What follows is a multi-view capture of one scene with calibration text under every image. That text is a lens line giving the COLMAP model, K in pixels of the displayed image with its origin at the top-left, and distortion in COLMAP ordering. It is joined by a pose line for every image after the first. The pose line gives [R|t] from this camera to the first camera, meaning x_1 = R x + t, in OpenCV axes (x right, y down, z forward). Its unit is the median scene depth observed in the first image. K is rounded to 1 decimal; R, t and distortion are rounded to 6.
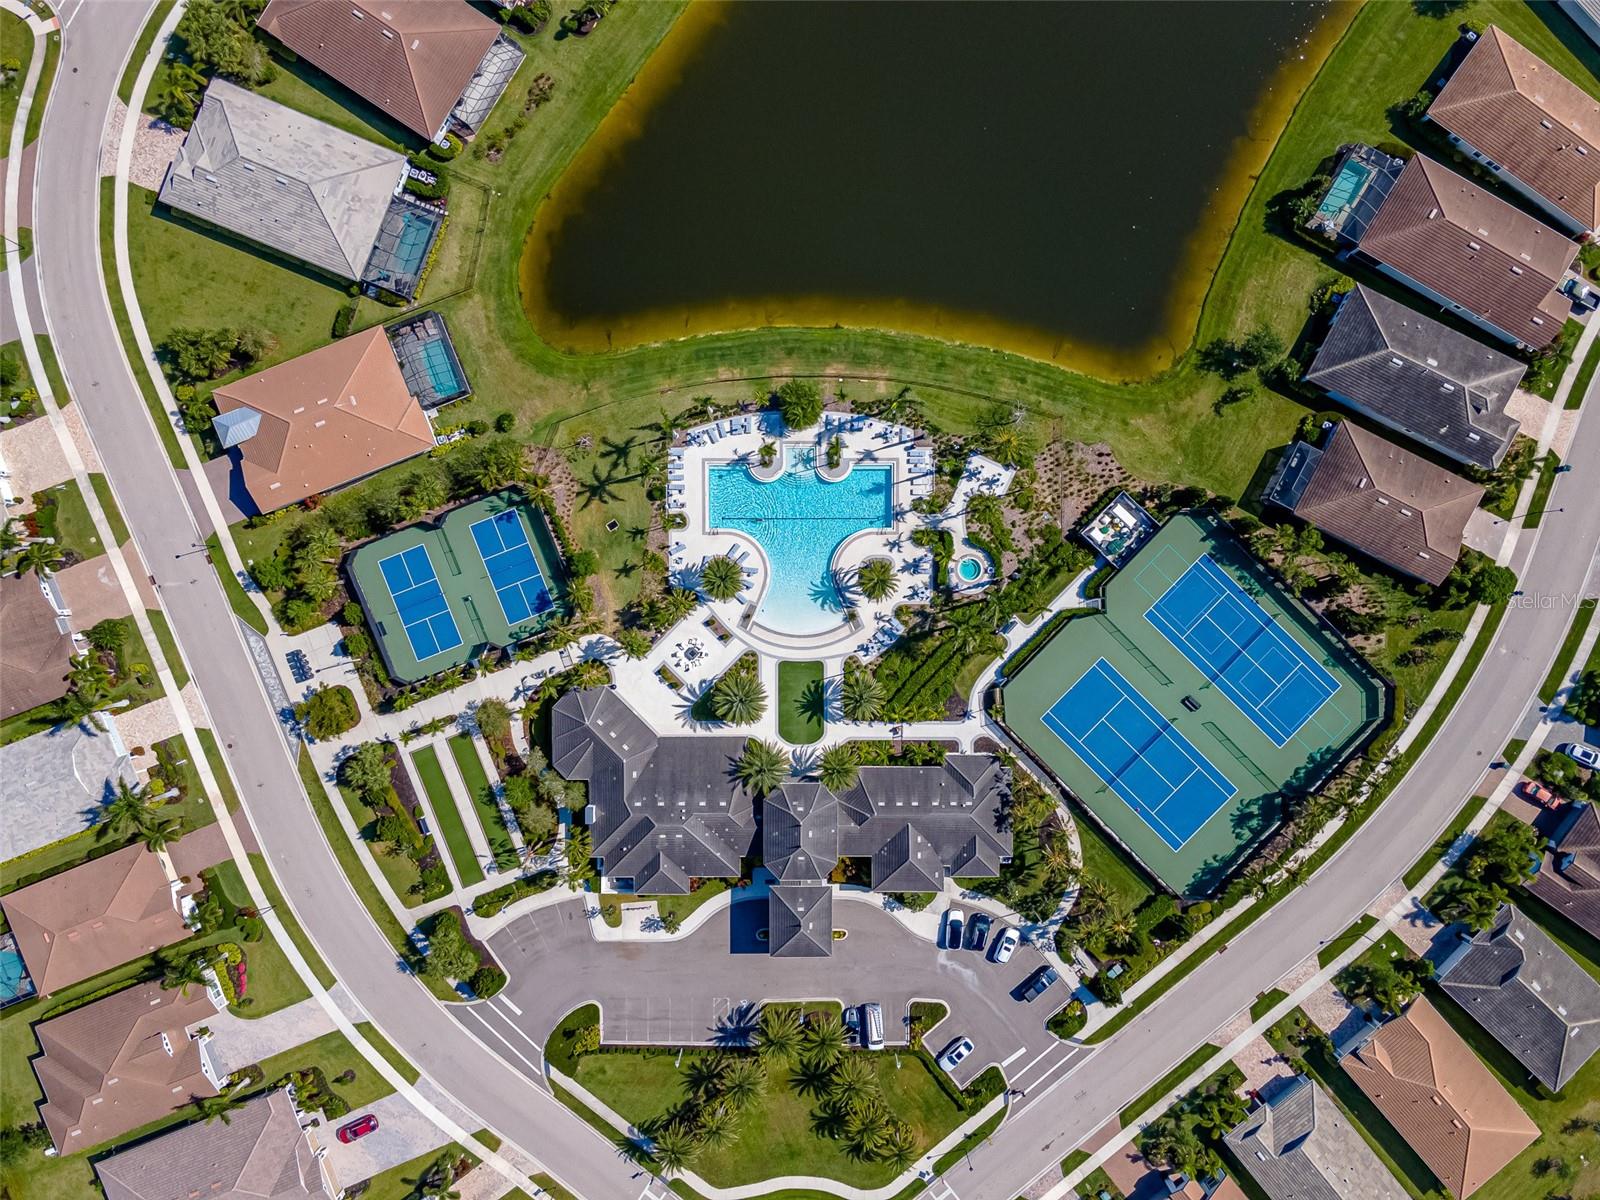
lens RADIAL K [[1168.2, 0, 800.0], [0, 1168.2, 600.0], [0, 0, 1]] dist [0.023853, -0.003064]
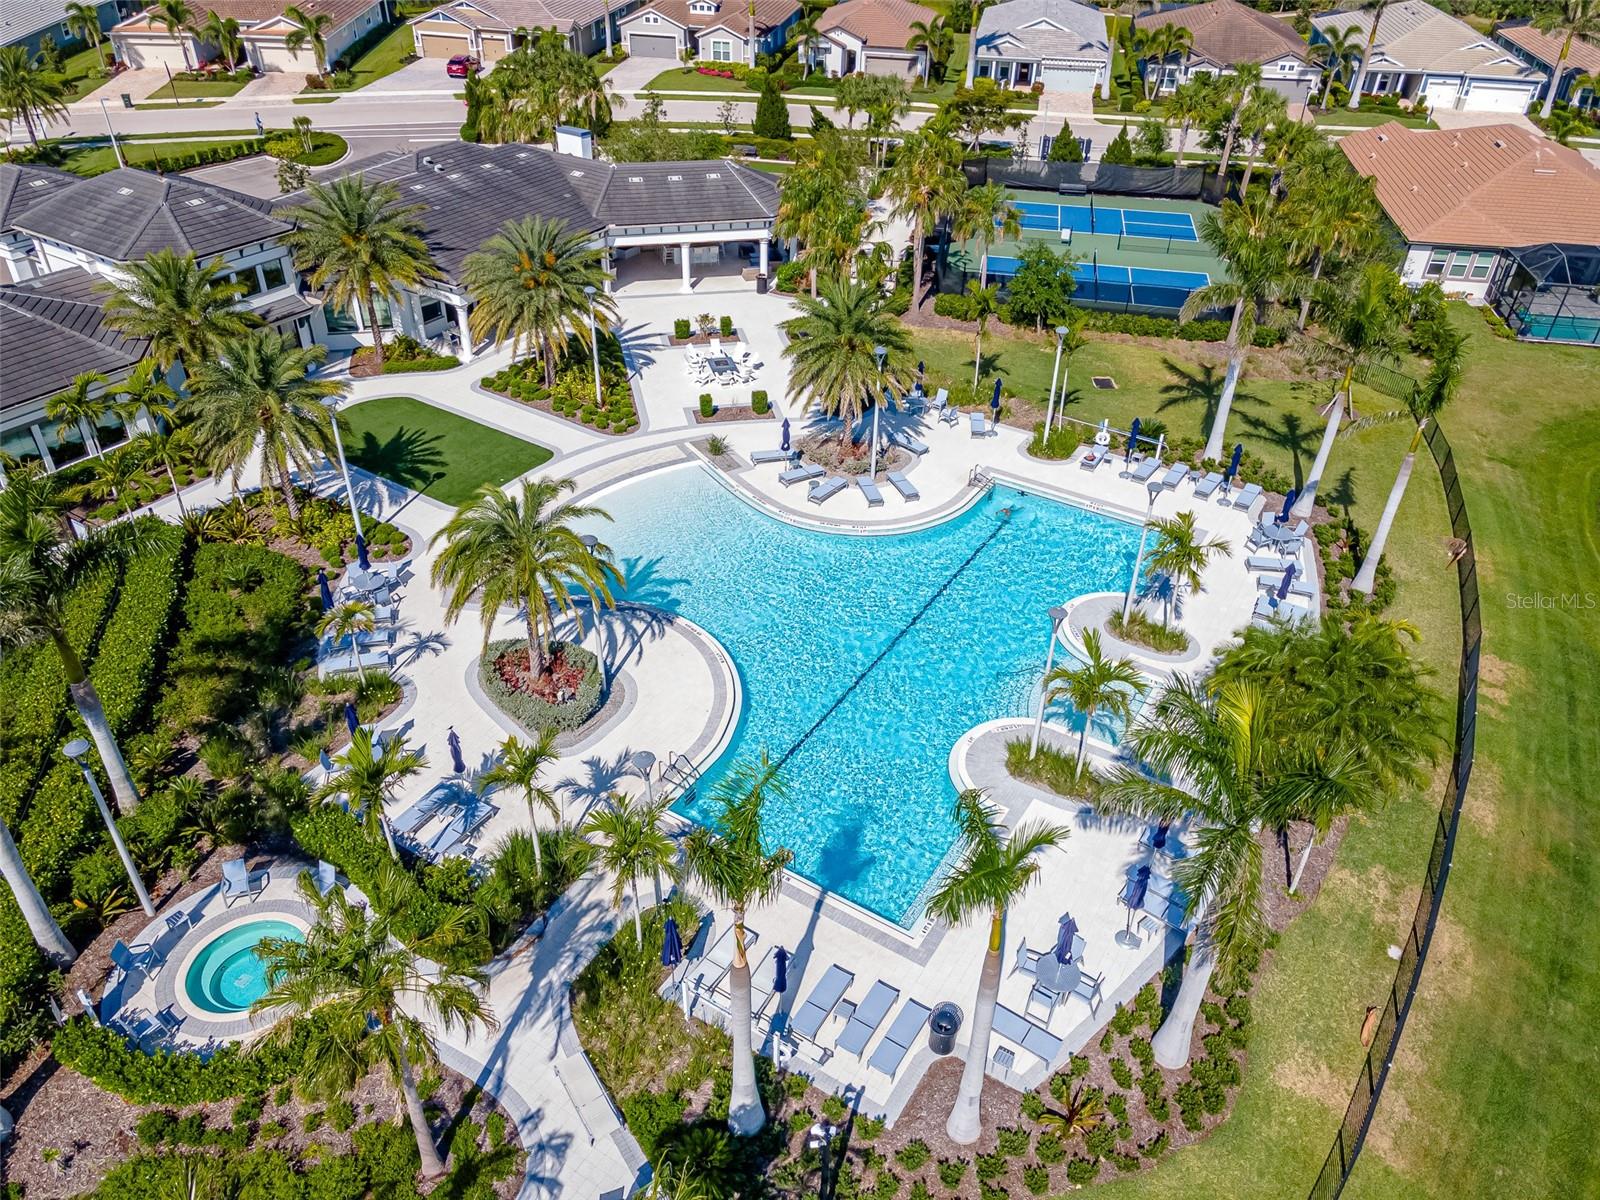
lens RADIAL K [[1156.8, 0, 800.0], [0, 1156.8, 600.0], [0, 0, 1]] dist [0.039043, 0.000394]
pose [[-0.531477, 0.482653, -0.696117, 0.203427], [-0.846544, -0.331663, 0.416368, -0.165071], [-0.029915, 0.810583, 0.584859, 0.833268]]
